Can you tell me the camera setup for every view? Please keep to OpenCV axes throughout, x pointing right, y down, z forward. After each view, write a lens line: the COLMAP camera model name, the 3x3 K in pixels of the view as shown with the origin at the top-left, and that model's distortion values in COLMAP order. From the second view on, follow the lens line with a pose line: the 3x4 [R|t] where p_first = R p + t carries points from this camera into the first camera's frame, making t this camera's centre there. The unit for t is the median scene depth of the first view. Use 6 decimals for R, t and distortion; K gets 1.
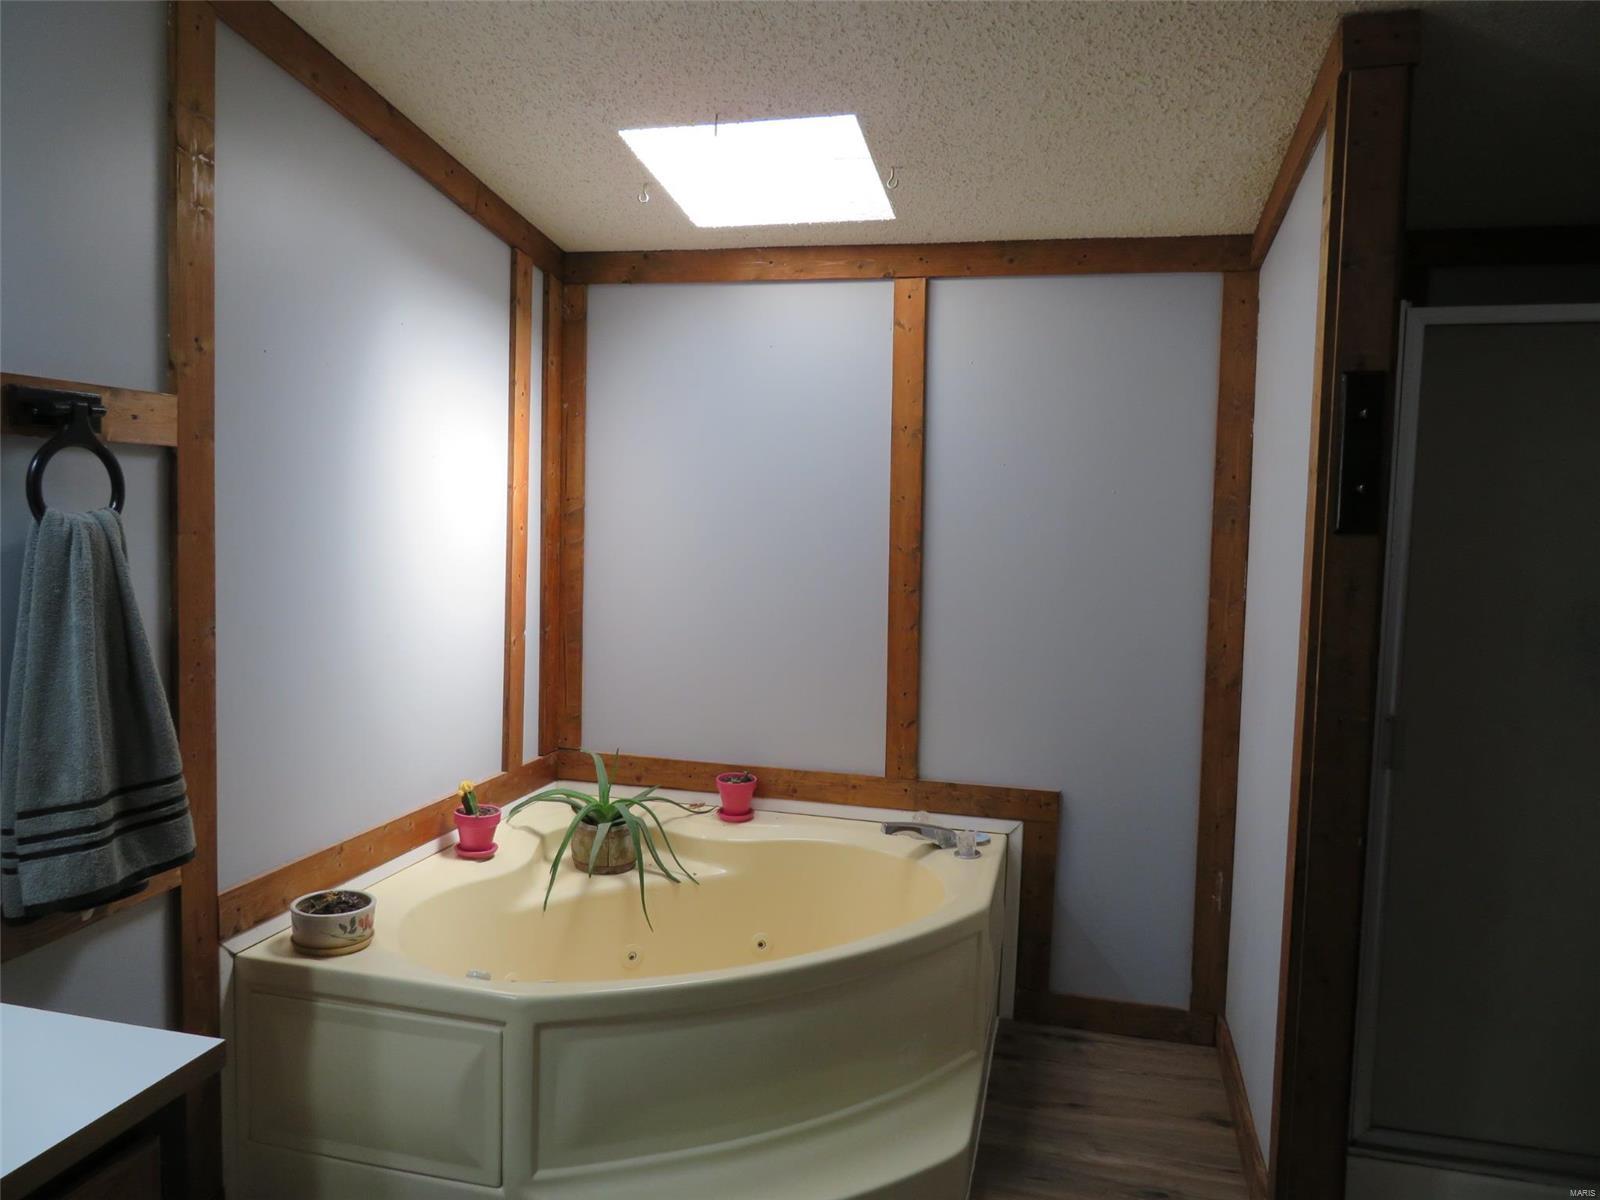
lens RADIAL K [[1132.7, 0, 794.3], [0, 1132.7, 601.2], [0, 0, 1]] dist [-0.013795, -0.001529]
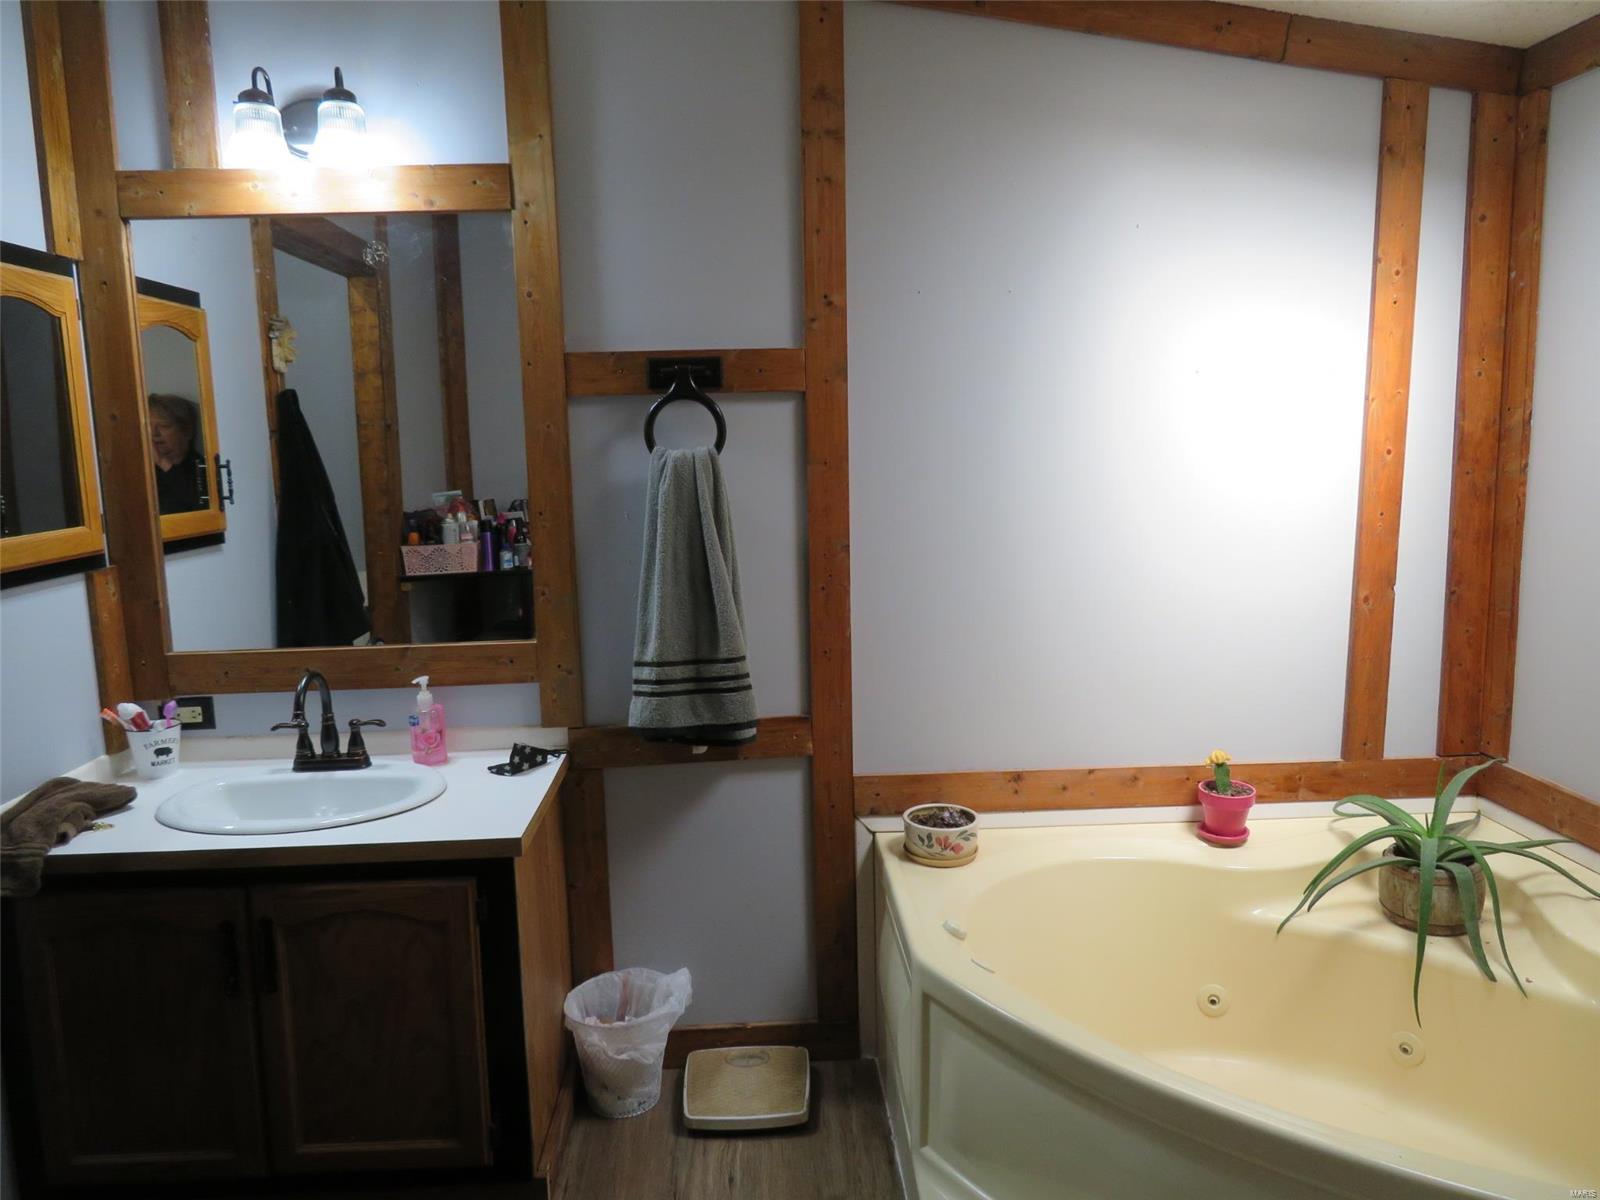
lens RADIAL K [[1132.7, 0, 794.3], [0, 1132.7, 601.2], [0, 0, 1]] dist [-0.013795, -0.001529]
pose [[0.288090, 0.101678, -0.952190, 0.546137], [-0.046723, 0.994655, 0.092076, -0.022730], [0.956463, 0.017963, 0.291301, 0.574328]]
